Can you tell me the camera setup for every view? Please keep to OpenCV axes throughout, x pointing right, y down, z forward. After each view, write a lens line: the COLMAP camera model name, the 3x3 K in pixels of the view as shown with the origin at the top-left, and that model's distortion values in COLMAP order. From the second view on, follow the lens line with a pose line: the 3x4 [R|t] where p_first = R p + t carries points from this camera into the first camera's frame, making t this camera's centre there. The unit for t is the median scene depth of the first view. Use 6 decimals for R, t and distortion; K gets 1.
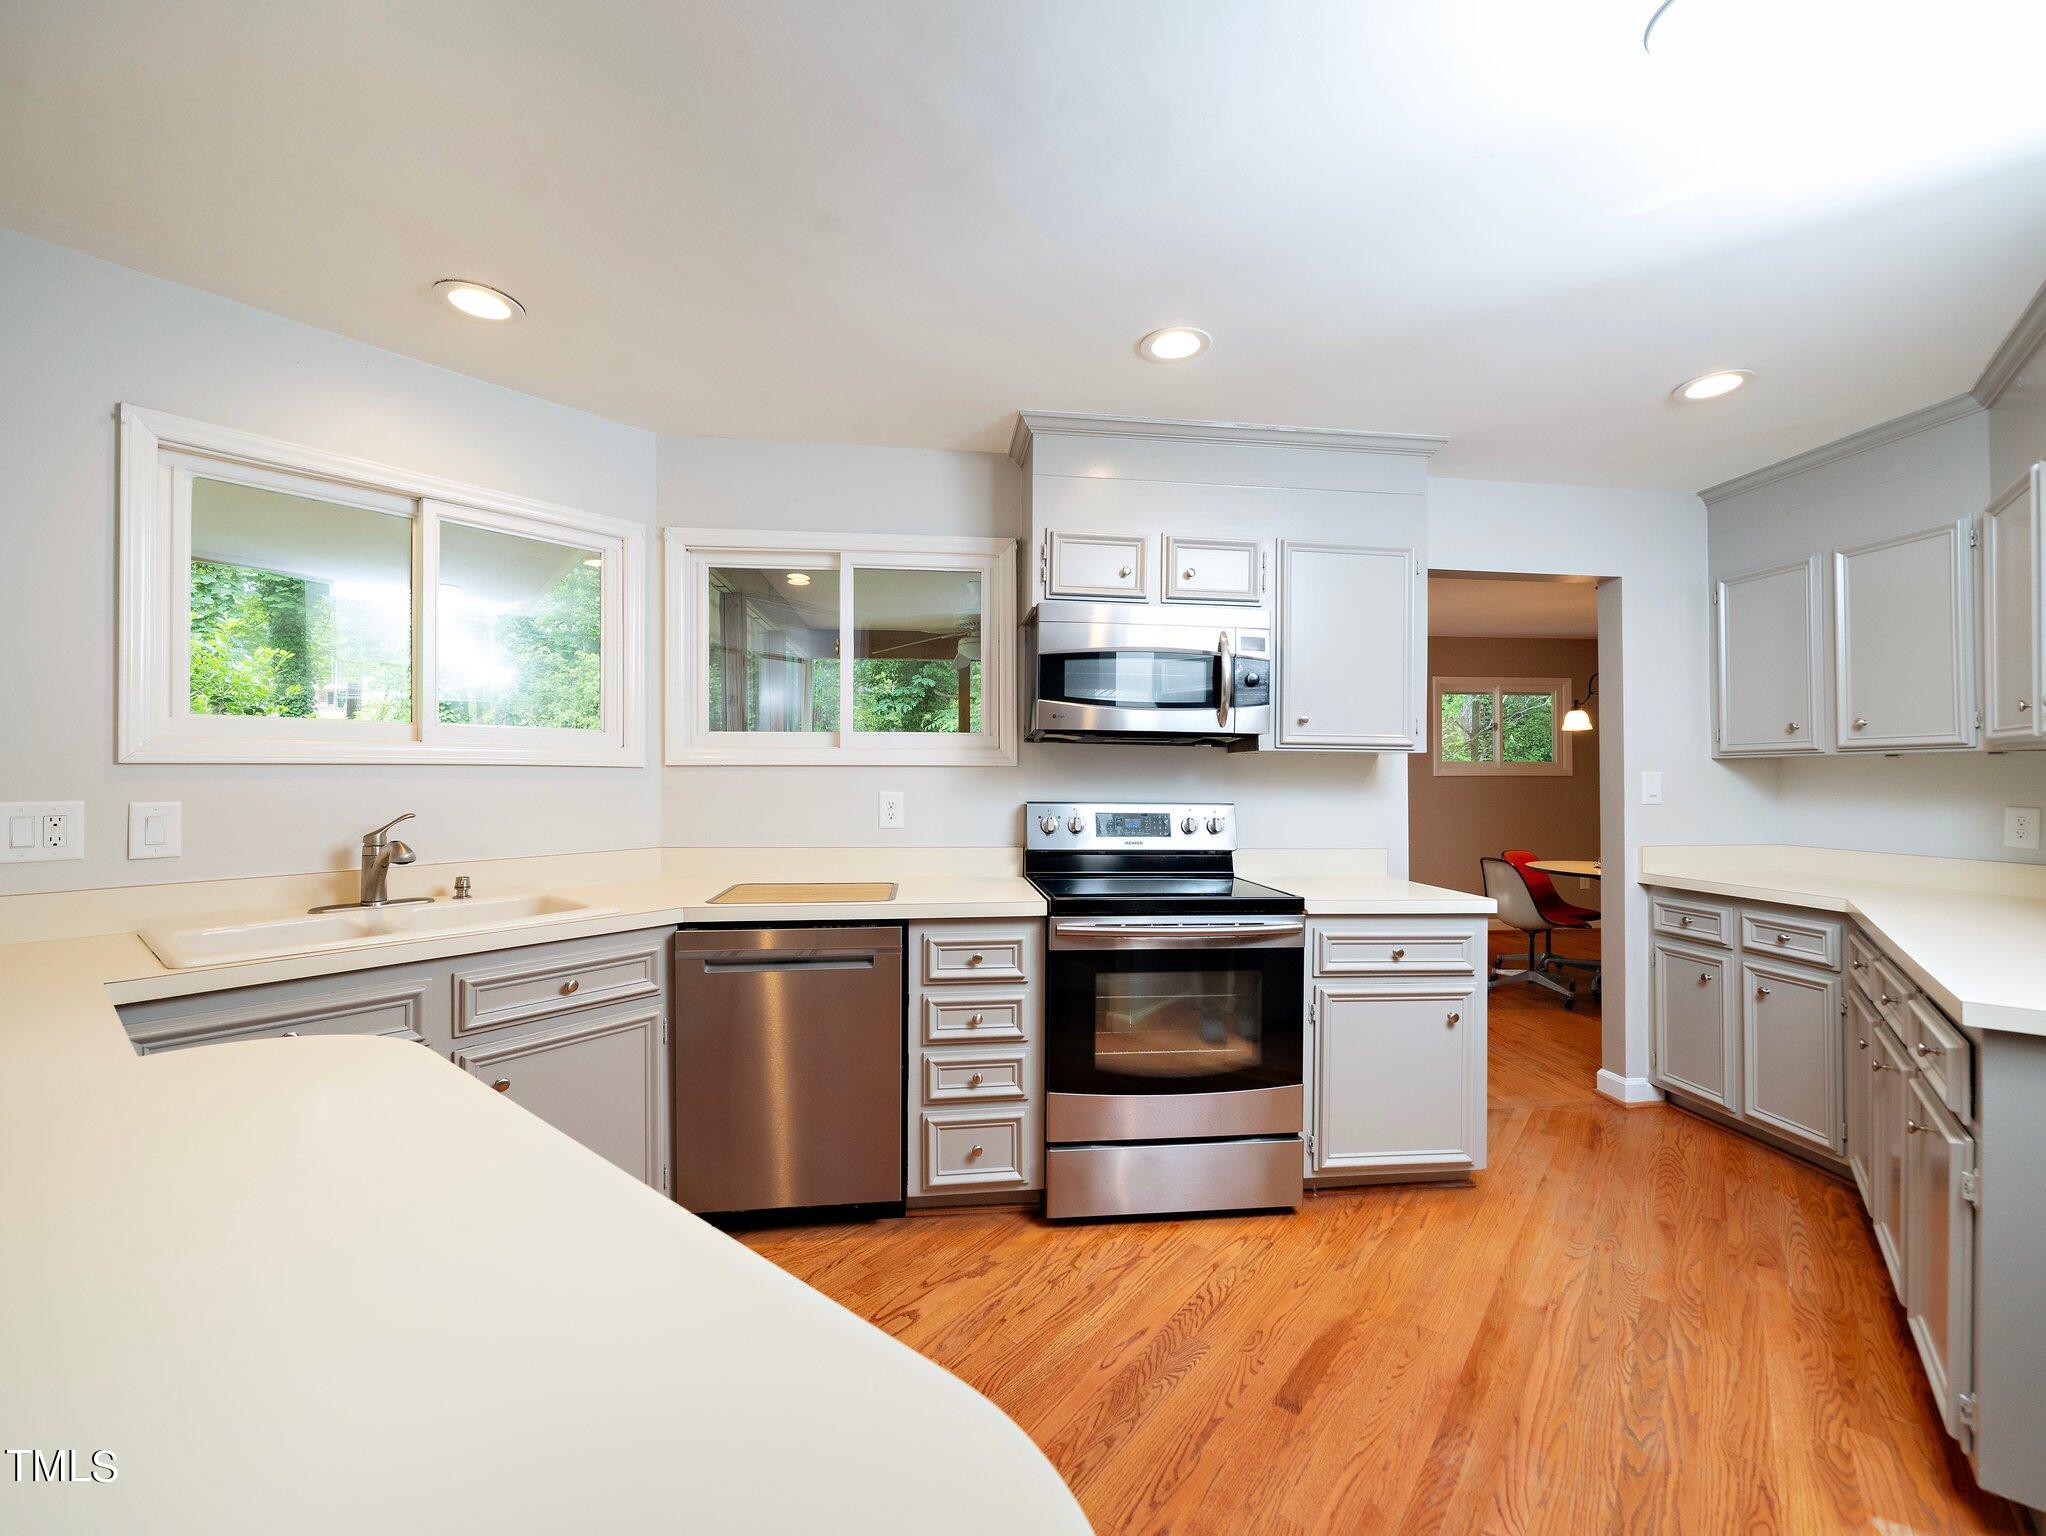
lens RADIAL K [[826.2, 0, 1021.6], [0, 826.2, 795.1], [0, 0, 1]] dist [-0.000181, 0.000161]
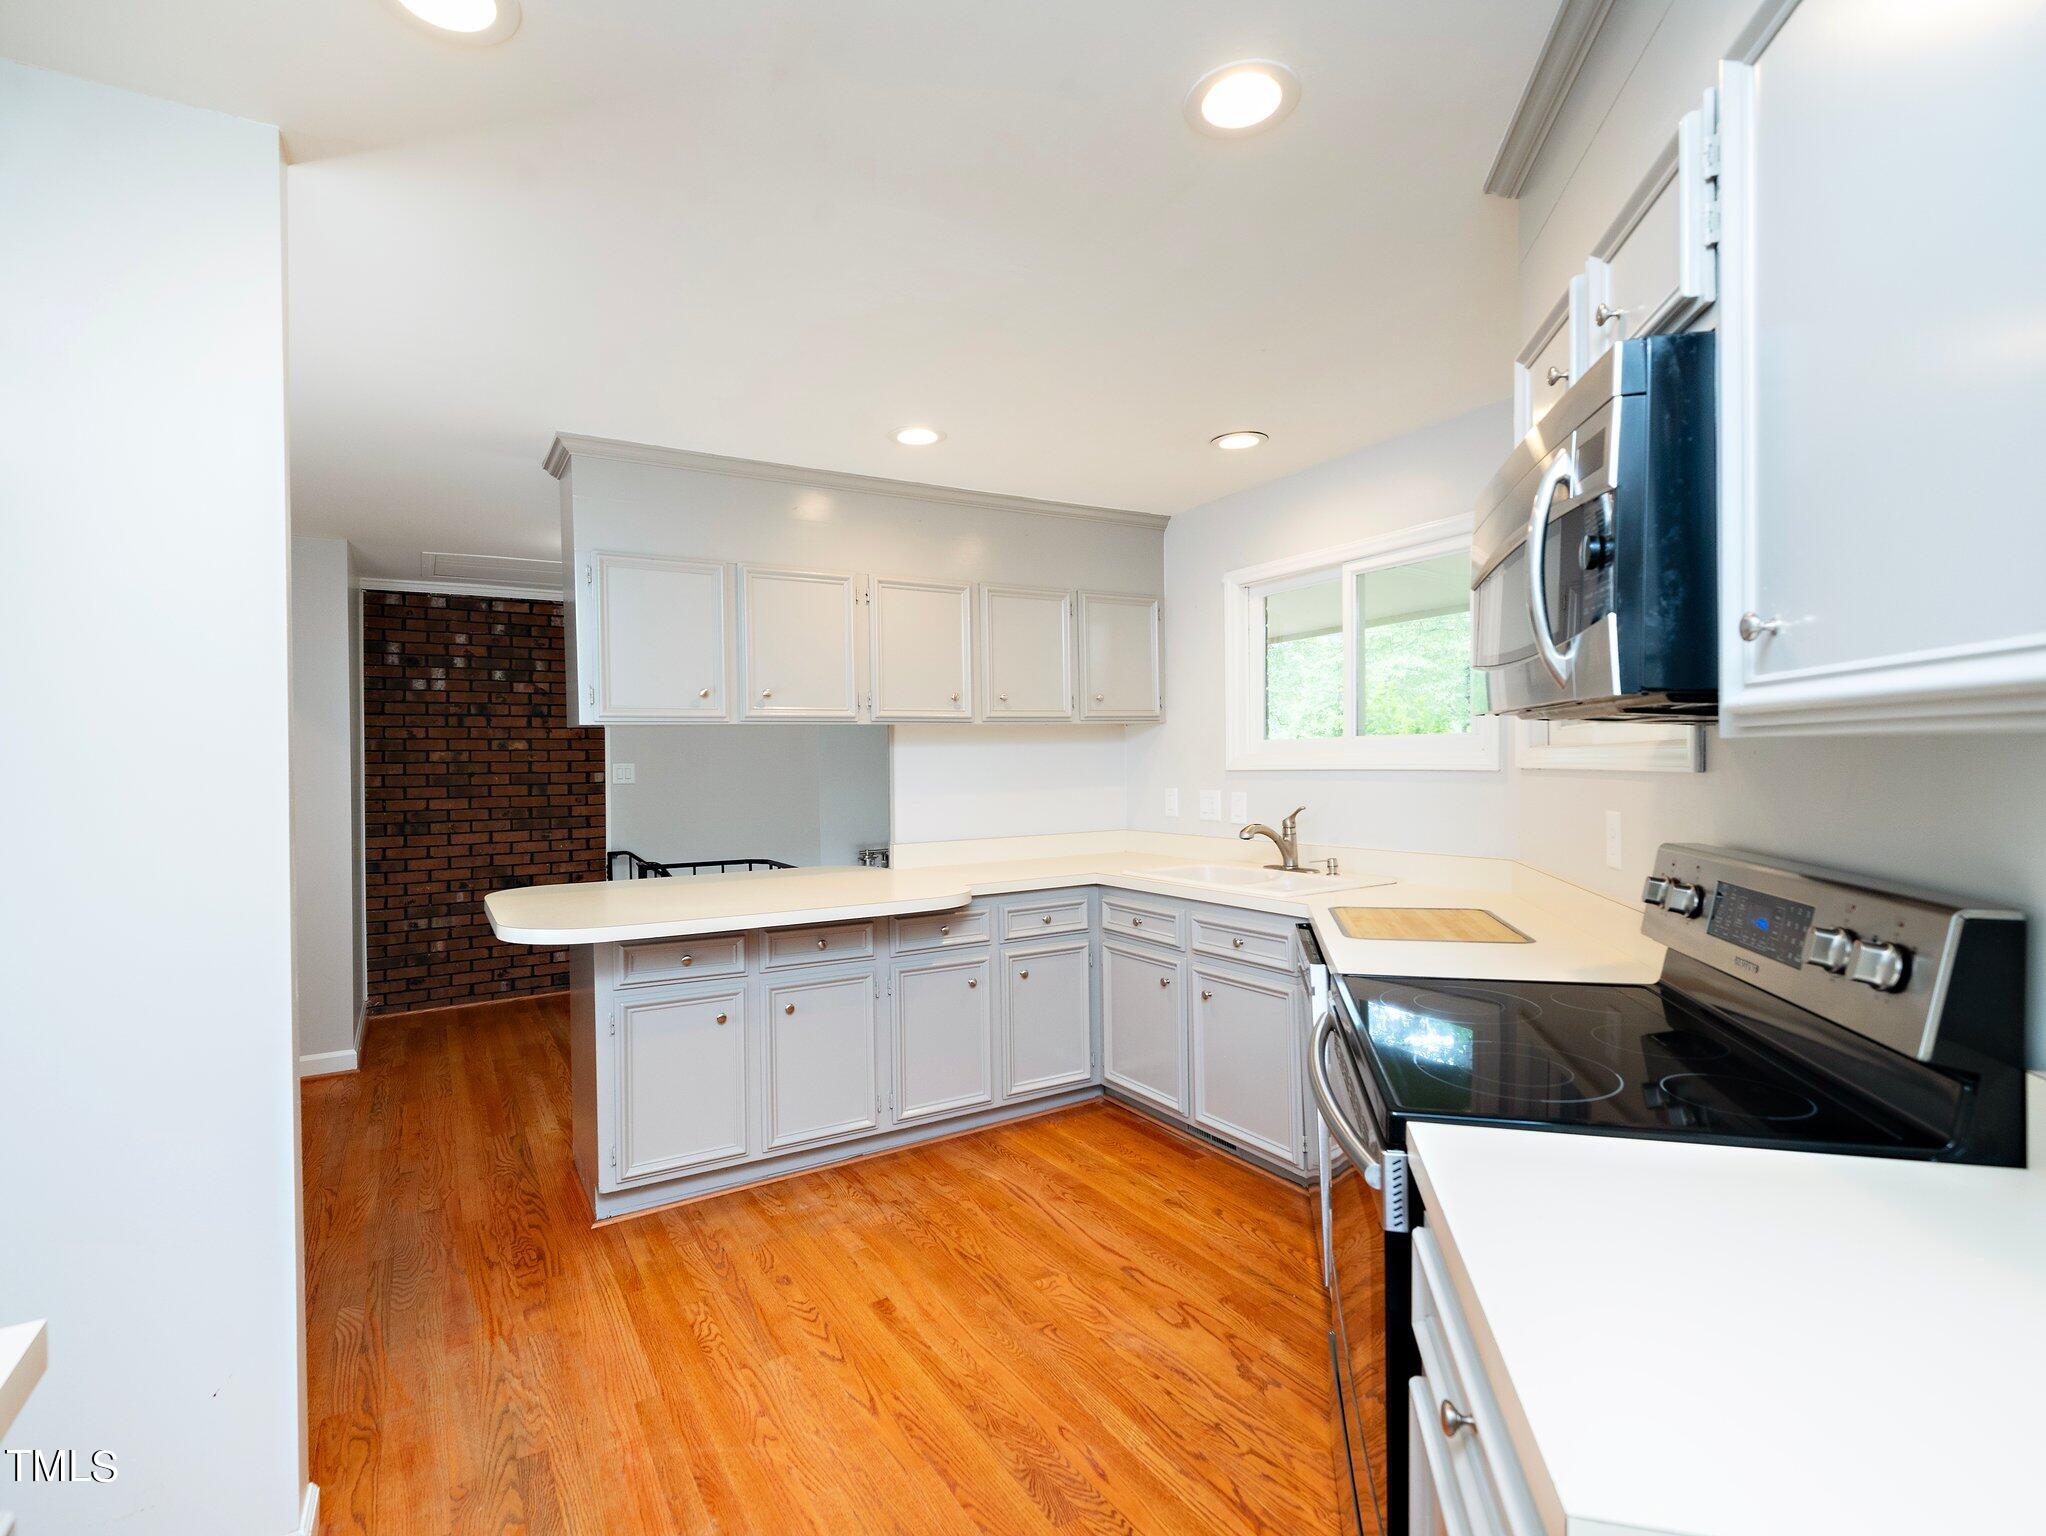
lens RADIAL K [[956.6, 0, 1026.8], [0, 956.6, 797.7], [0, 0, 1]] dist [0.004876, 0.000172]
pose [[-0.306492, 0.036300, -0.951181, 0.938979], [-0.014734, 0.998972, 0.042871, -0.056560], [0.951759, 0.027154, -0.305642, 1.071826]]
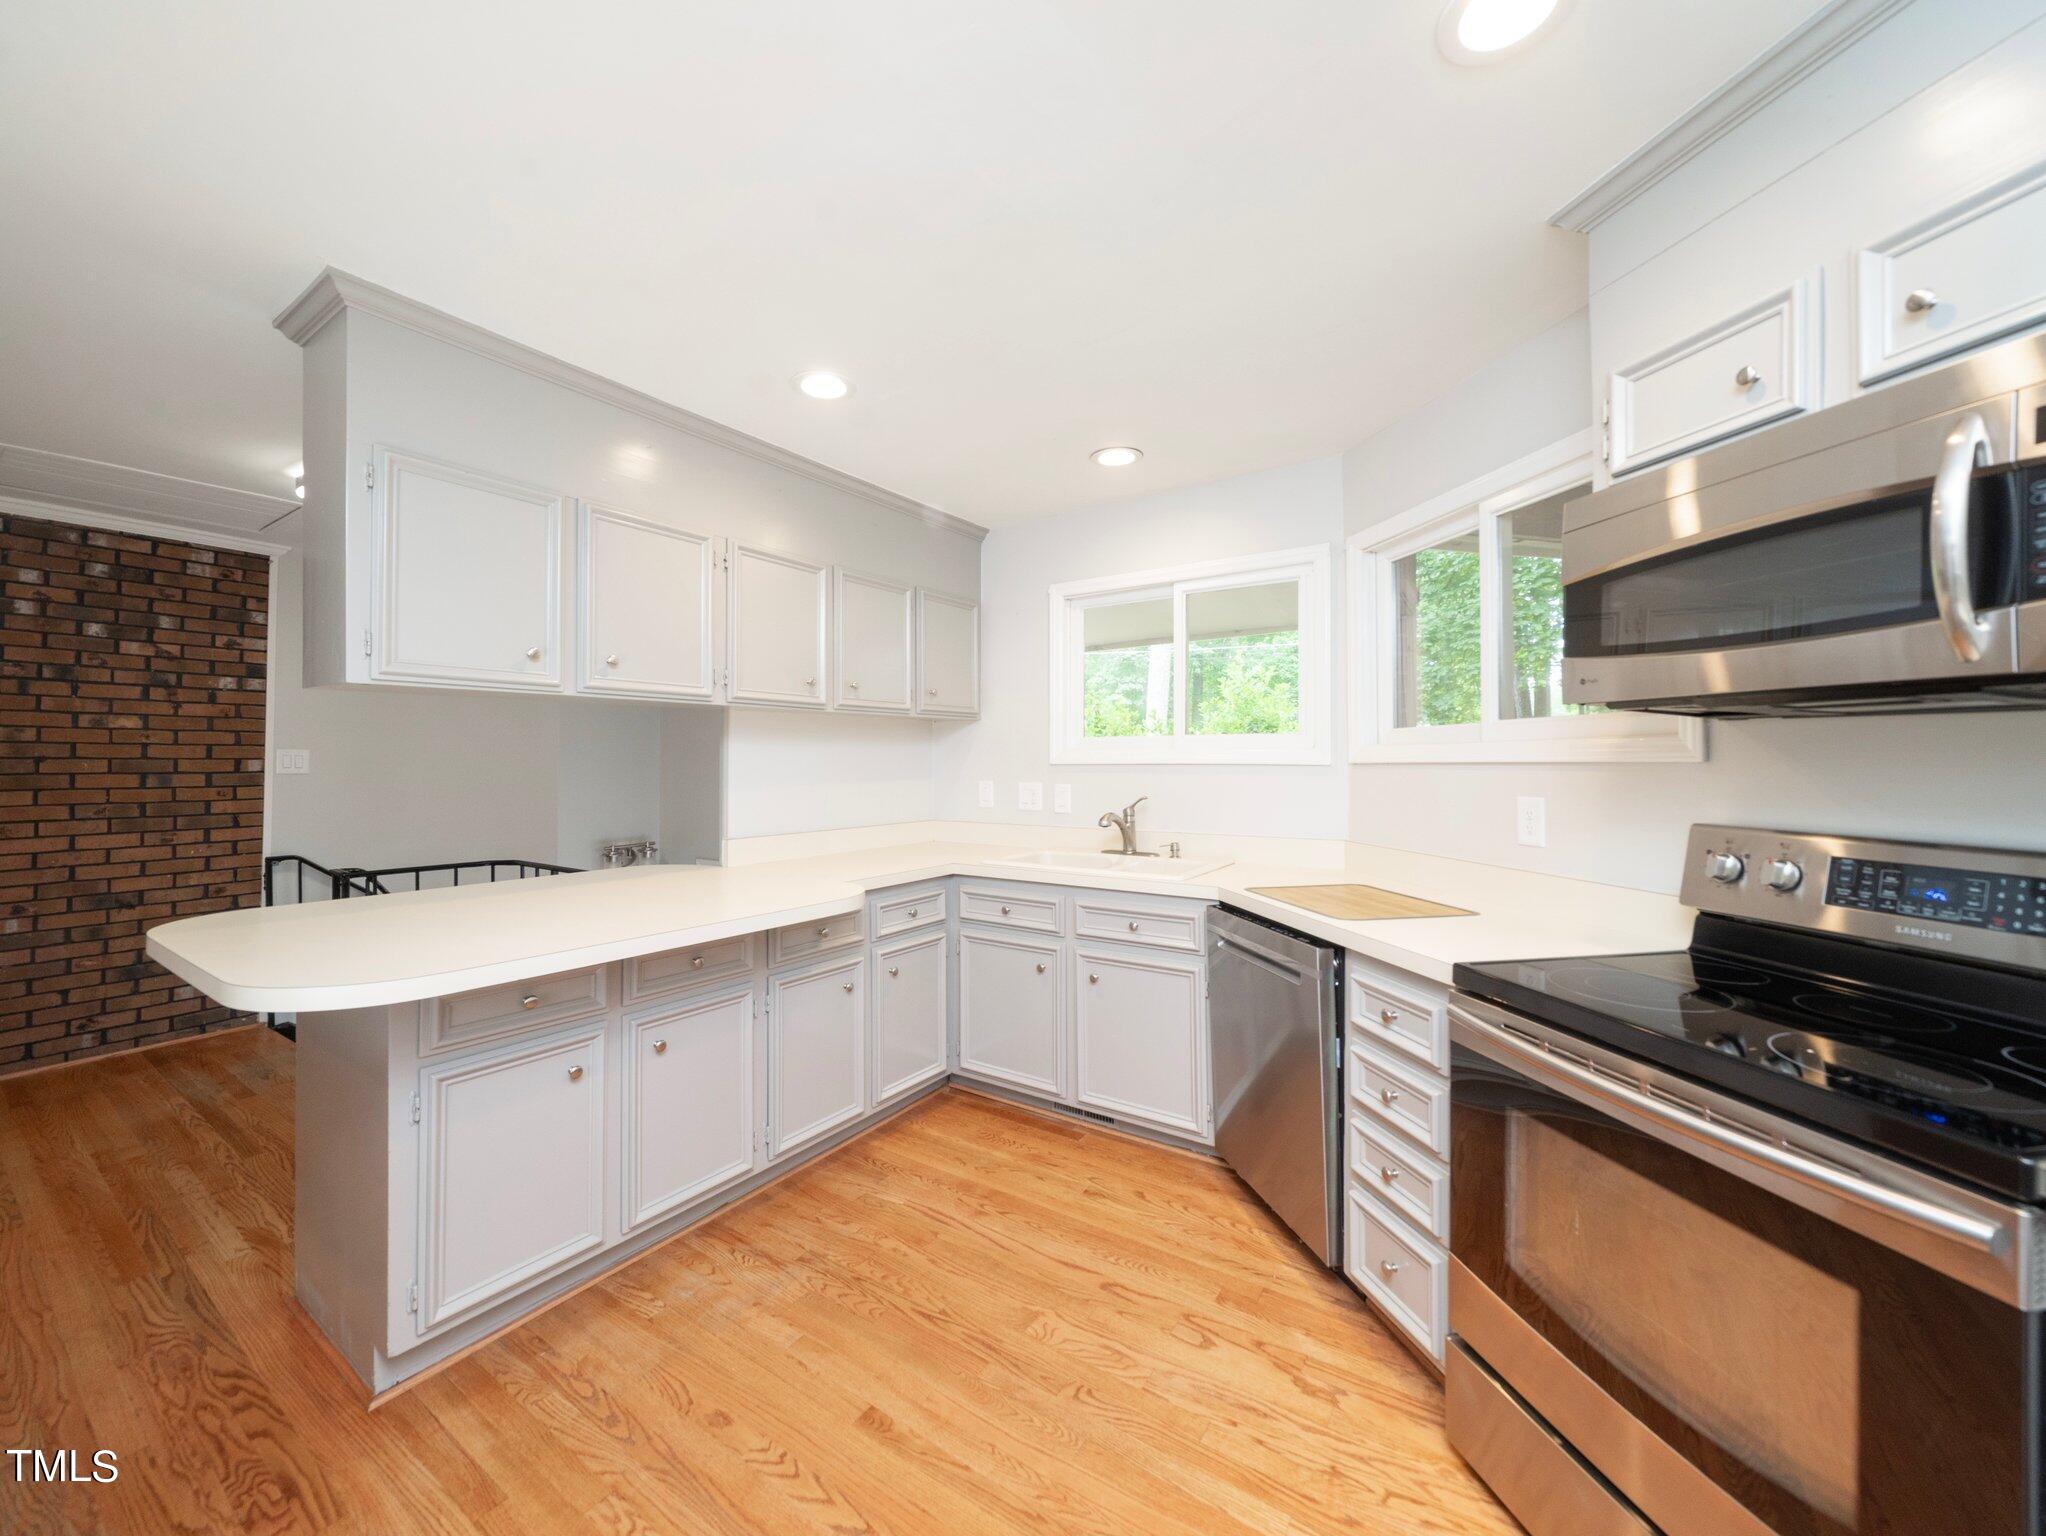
lens RADIAL K [[777.4, 0, 1023.0], [0, 777.4, 768.0], [0, 0, 1]] dist [-0.004411, 0.000518]
pose [[0.107568, 0.003714, -0.994191, 0.674719], [-0.029341, 0.999569, 0.000559, -0.025398], [0.993765, 0.029110, 0.107630, 0.622113]]
